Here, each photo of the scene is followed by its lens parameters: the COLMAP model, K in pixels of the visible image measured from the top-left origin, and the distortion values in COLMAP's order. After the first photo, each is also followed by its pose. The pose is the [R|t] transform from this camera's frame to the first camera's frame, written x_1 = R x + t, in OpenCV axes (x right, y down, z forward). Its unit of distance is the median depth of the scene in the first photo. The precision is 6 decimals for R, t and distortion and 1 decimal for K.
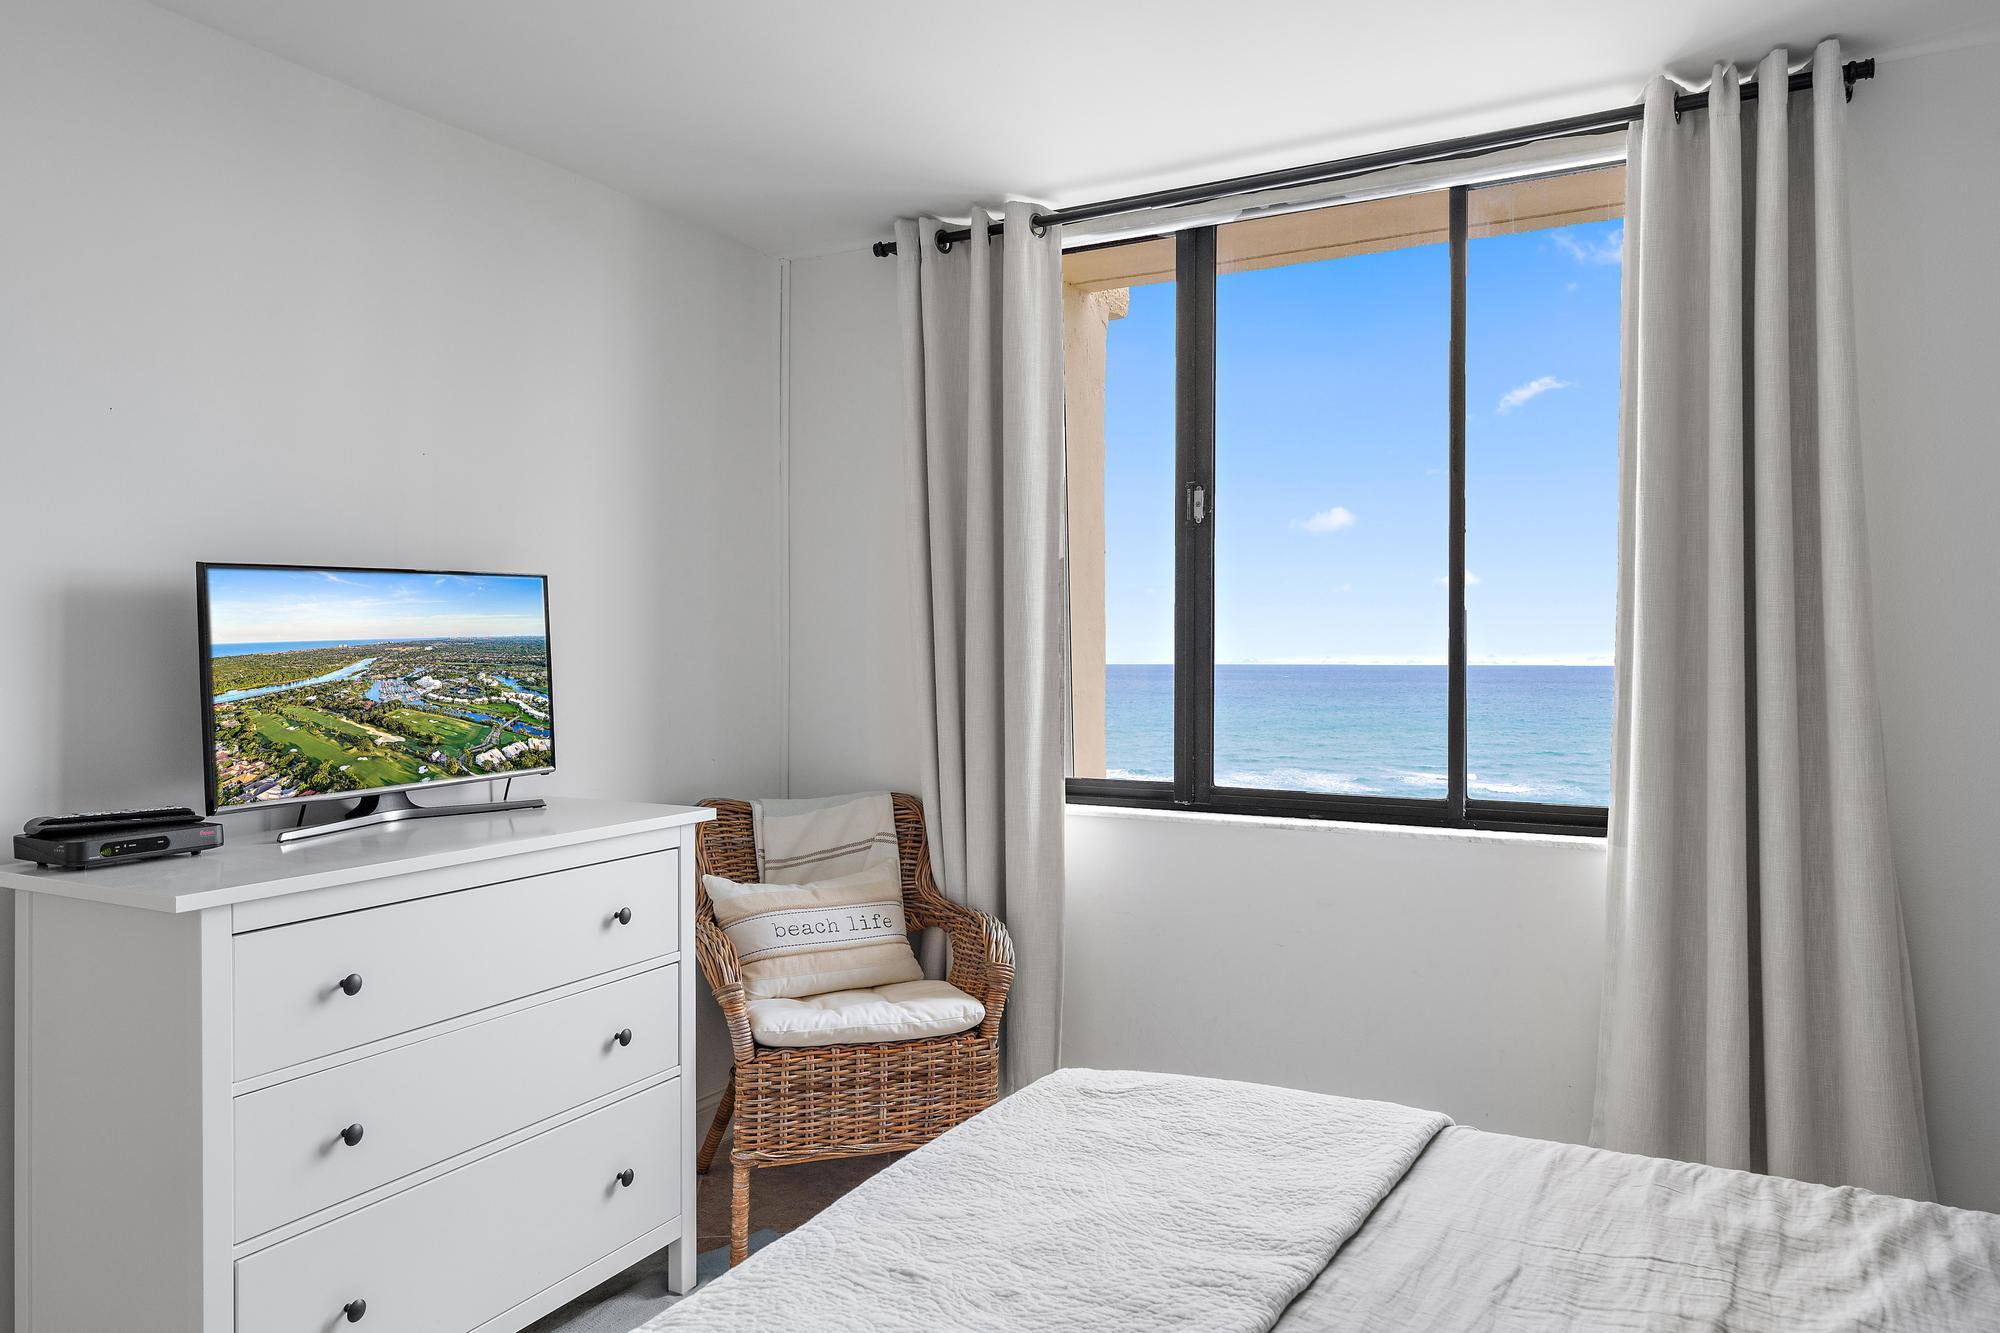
lens RADIAL K [[1336.6, 0, 999.7], [0, 1336.6, 657.7], [0, 0, 1]] dist [0.005310, -0.007691]
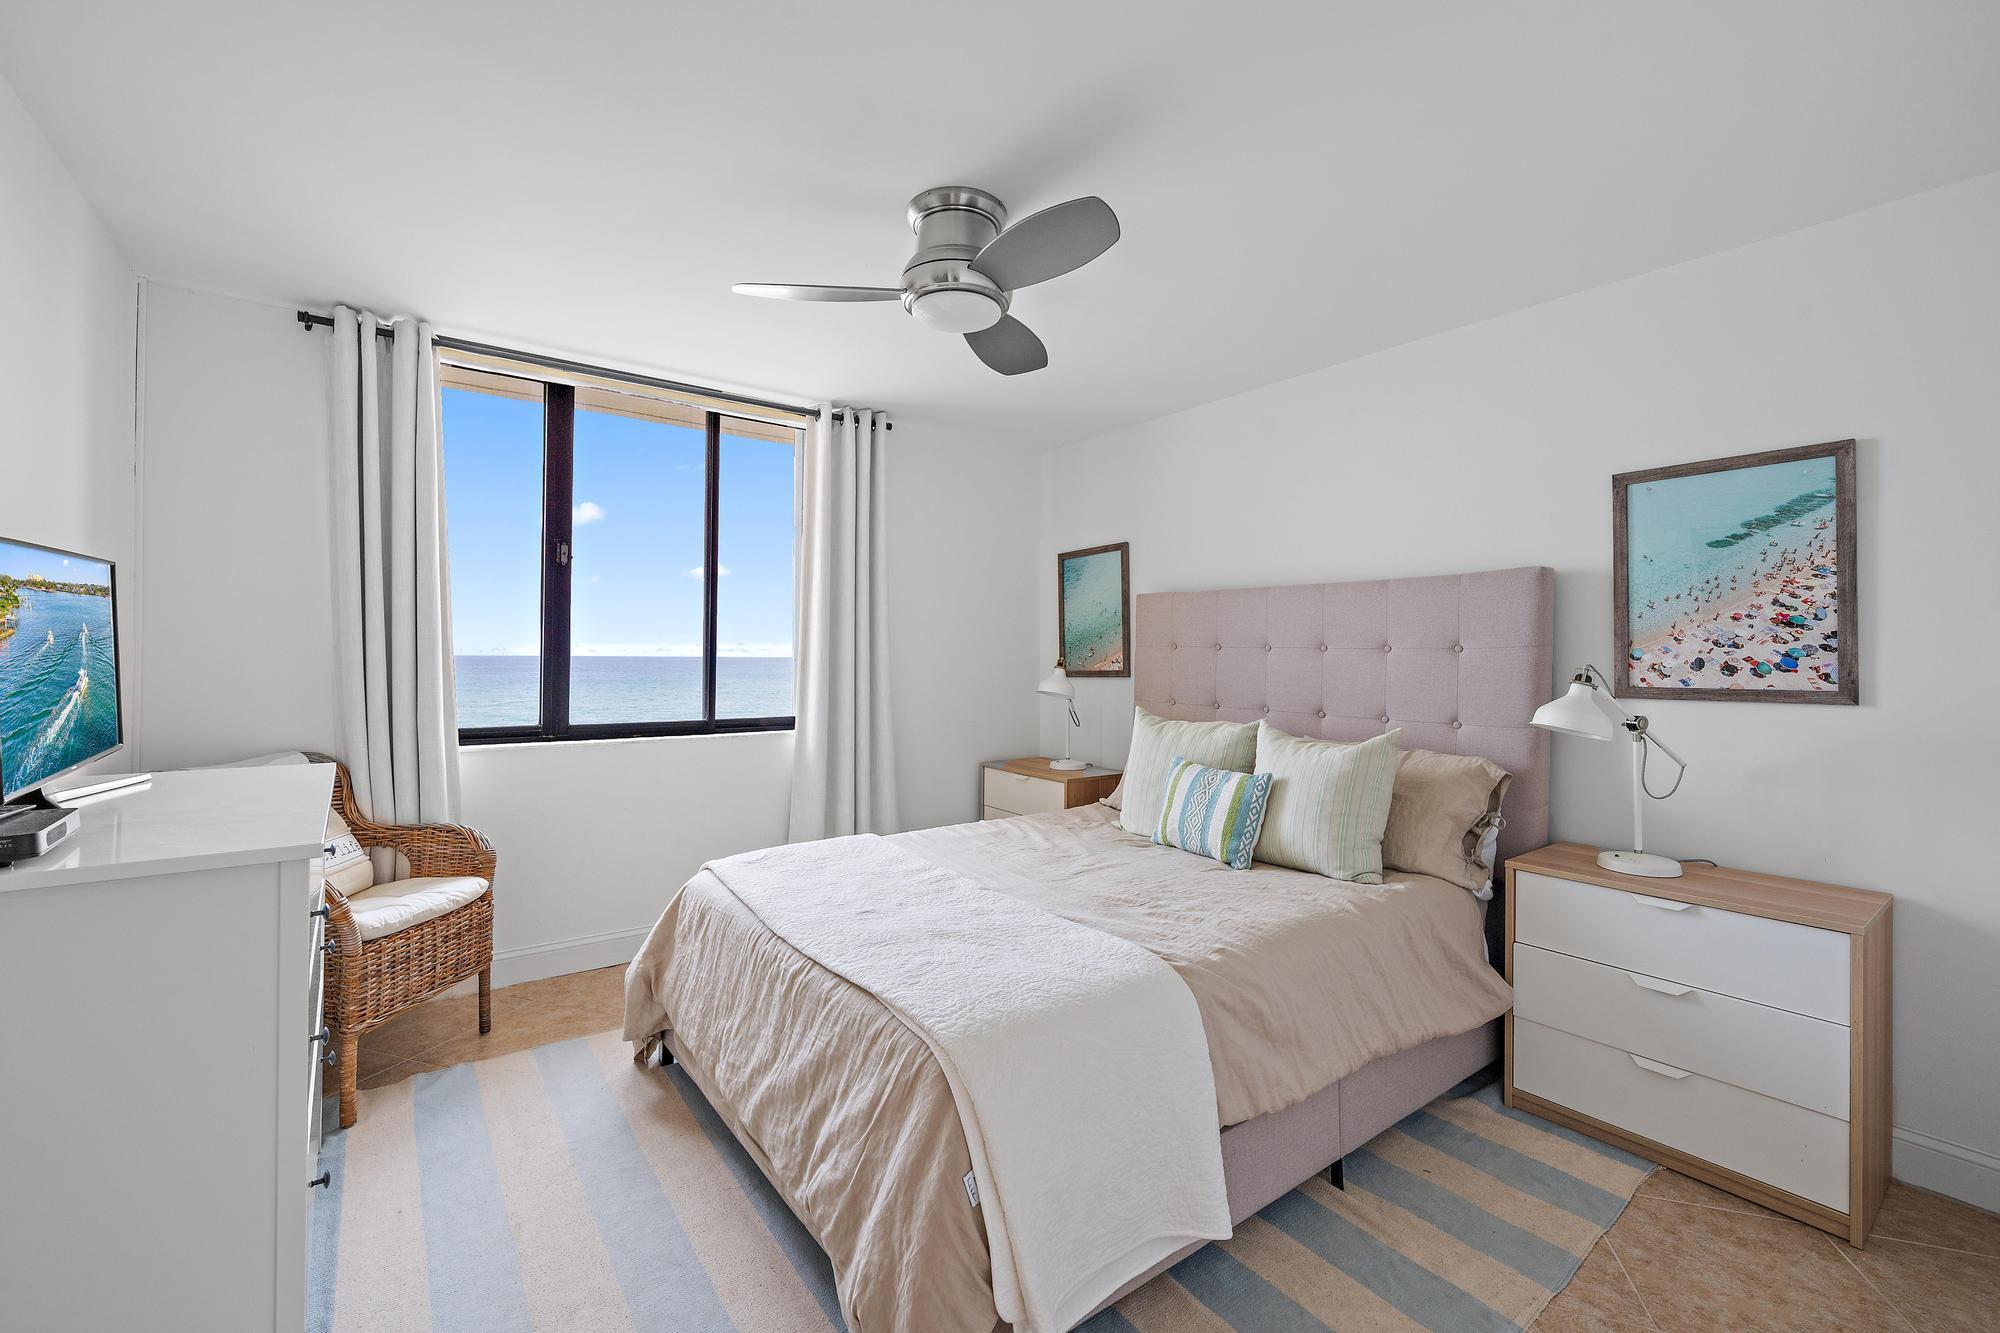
lens RADIAL K [[846.4, 0, 1015.7], [0, 846.4, 657.9], [0, 0, 1]] dist [0.003946, 0.000372]
pose [[0.411538, -0.002486, 0.911389, -0.611195], [-0.007925, 0.999949, 0.006306, 0.002370], [-0.911358, -0.009818, 0.411497, 0.071938]]
